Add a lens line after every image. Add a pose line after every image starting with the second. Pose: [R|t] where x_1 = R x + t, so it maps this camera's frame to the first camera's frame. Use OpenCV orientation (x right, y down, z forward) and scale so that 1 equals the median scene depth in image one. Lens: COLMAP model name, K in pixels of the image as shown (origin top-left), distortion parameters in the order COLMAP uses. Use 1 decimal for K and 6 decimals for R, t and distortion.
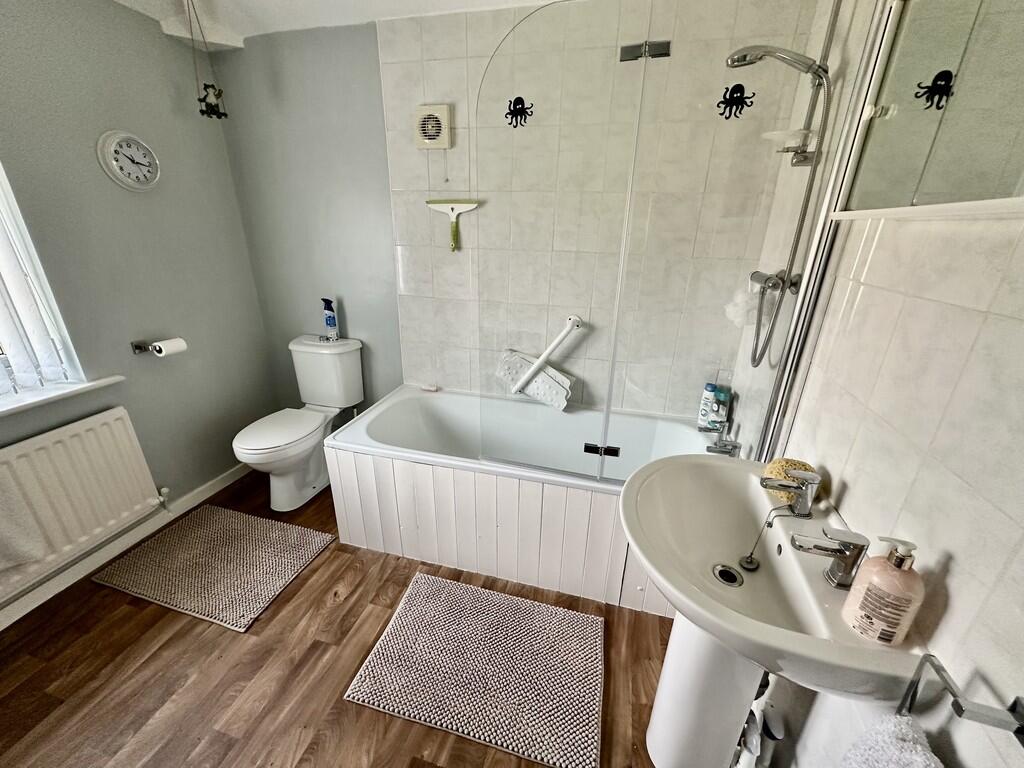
lens RADIAL K [[408.7, 0, 510.6], [0, 408.7, 381.4], [0, 0, 1]] dist [-0.002402, 0.000646]
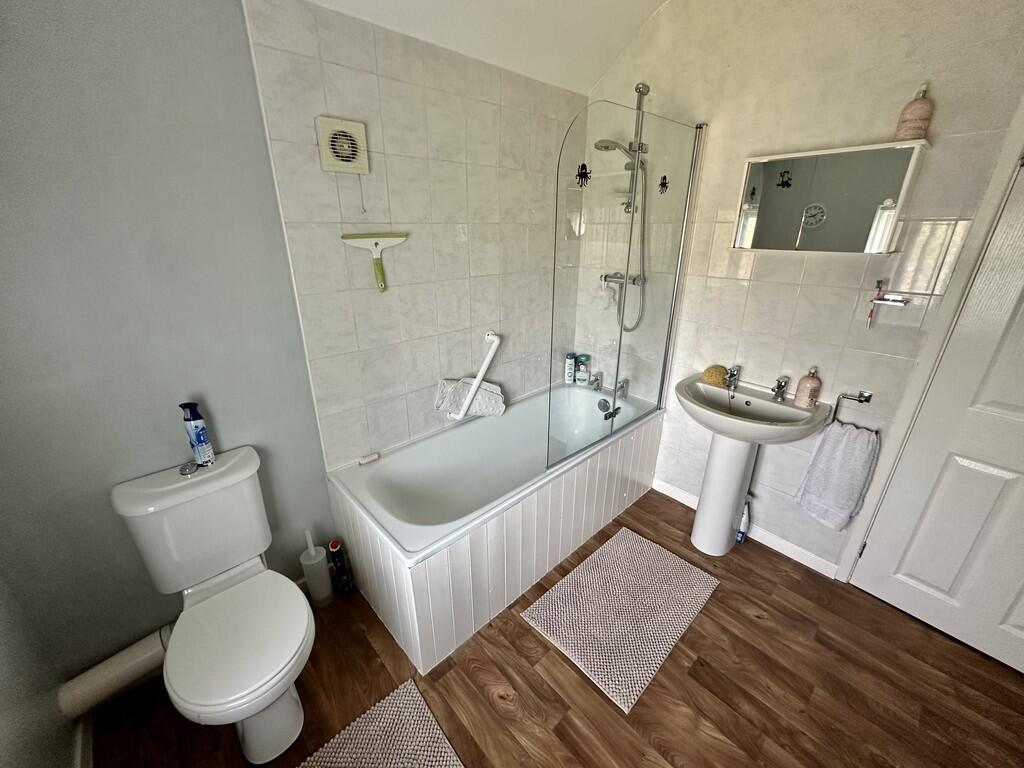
lens RADIAL K [[408.7, 0, 510.6], [0, 408.7, 381.4], [0, 0, 1]] dist [-0.002402, 0.000646]
pose [[0.526937, -0.326529, 0.784676, -0.809744], [0.317133, 0.932111, 0.174916, -0.229442], [-0.788521, 0.156677, 0.594717, 0.337970]]
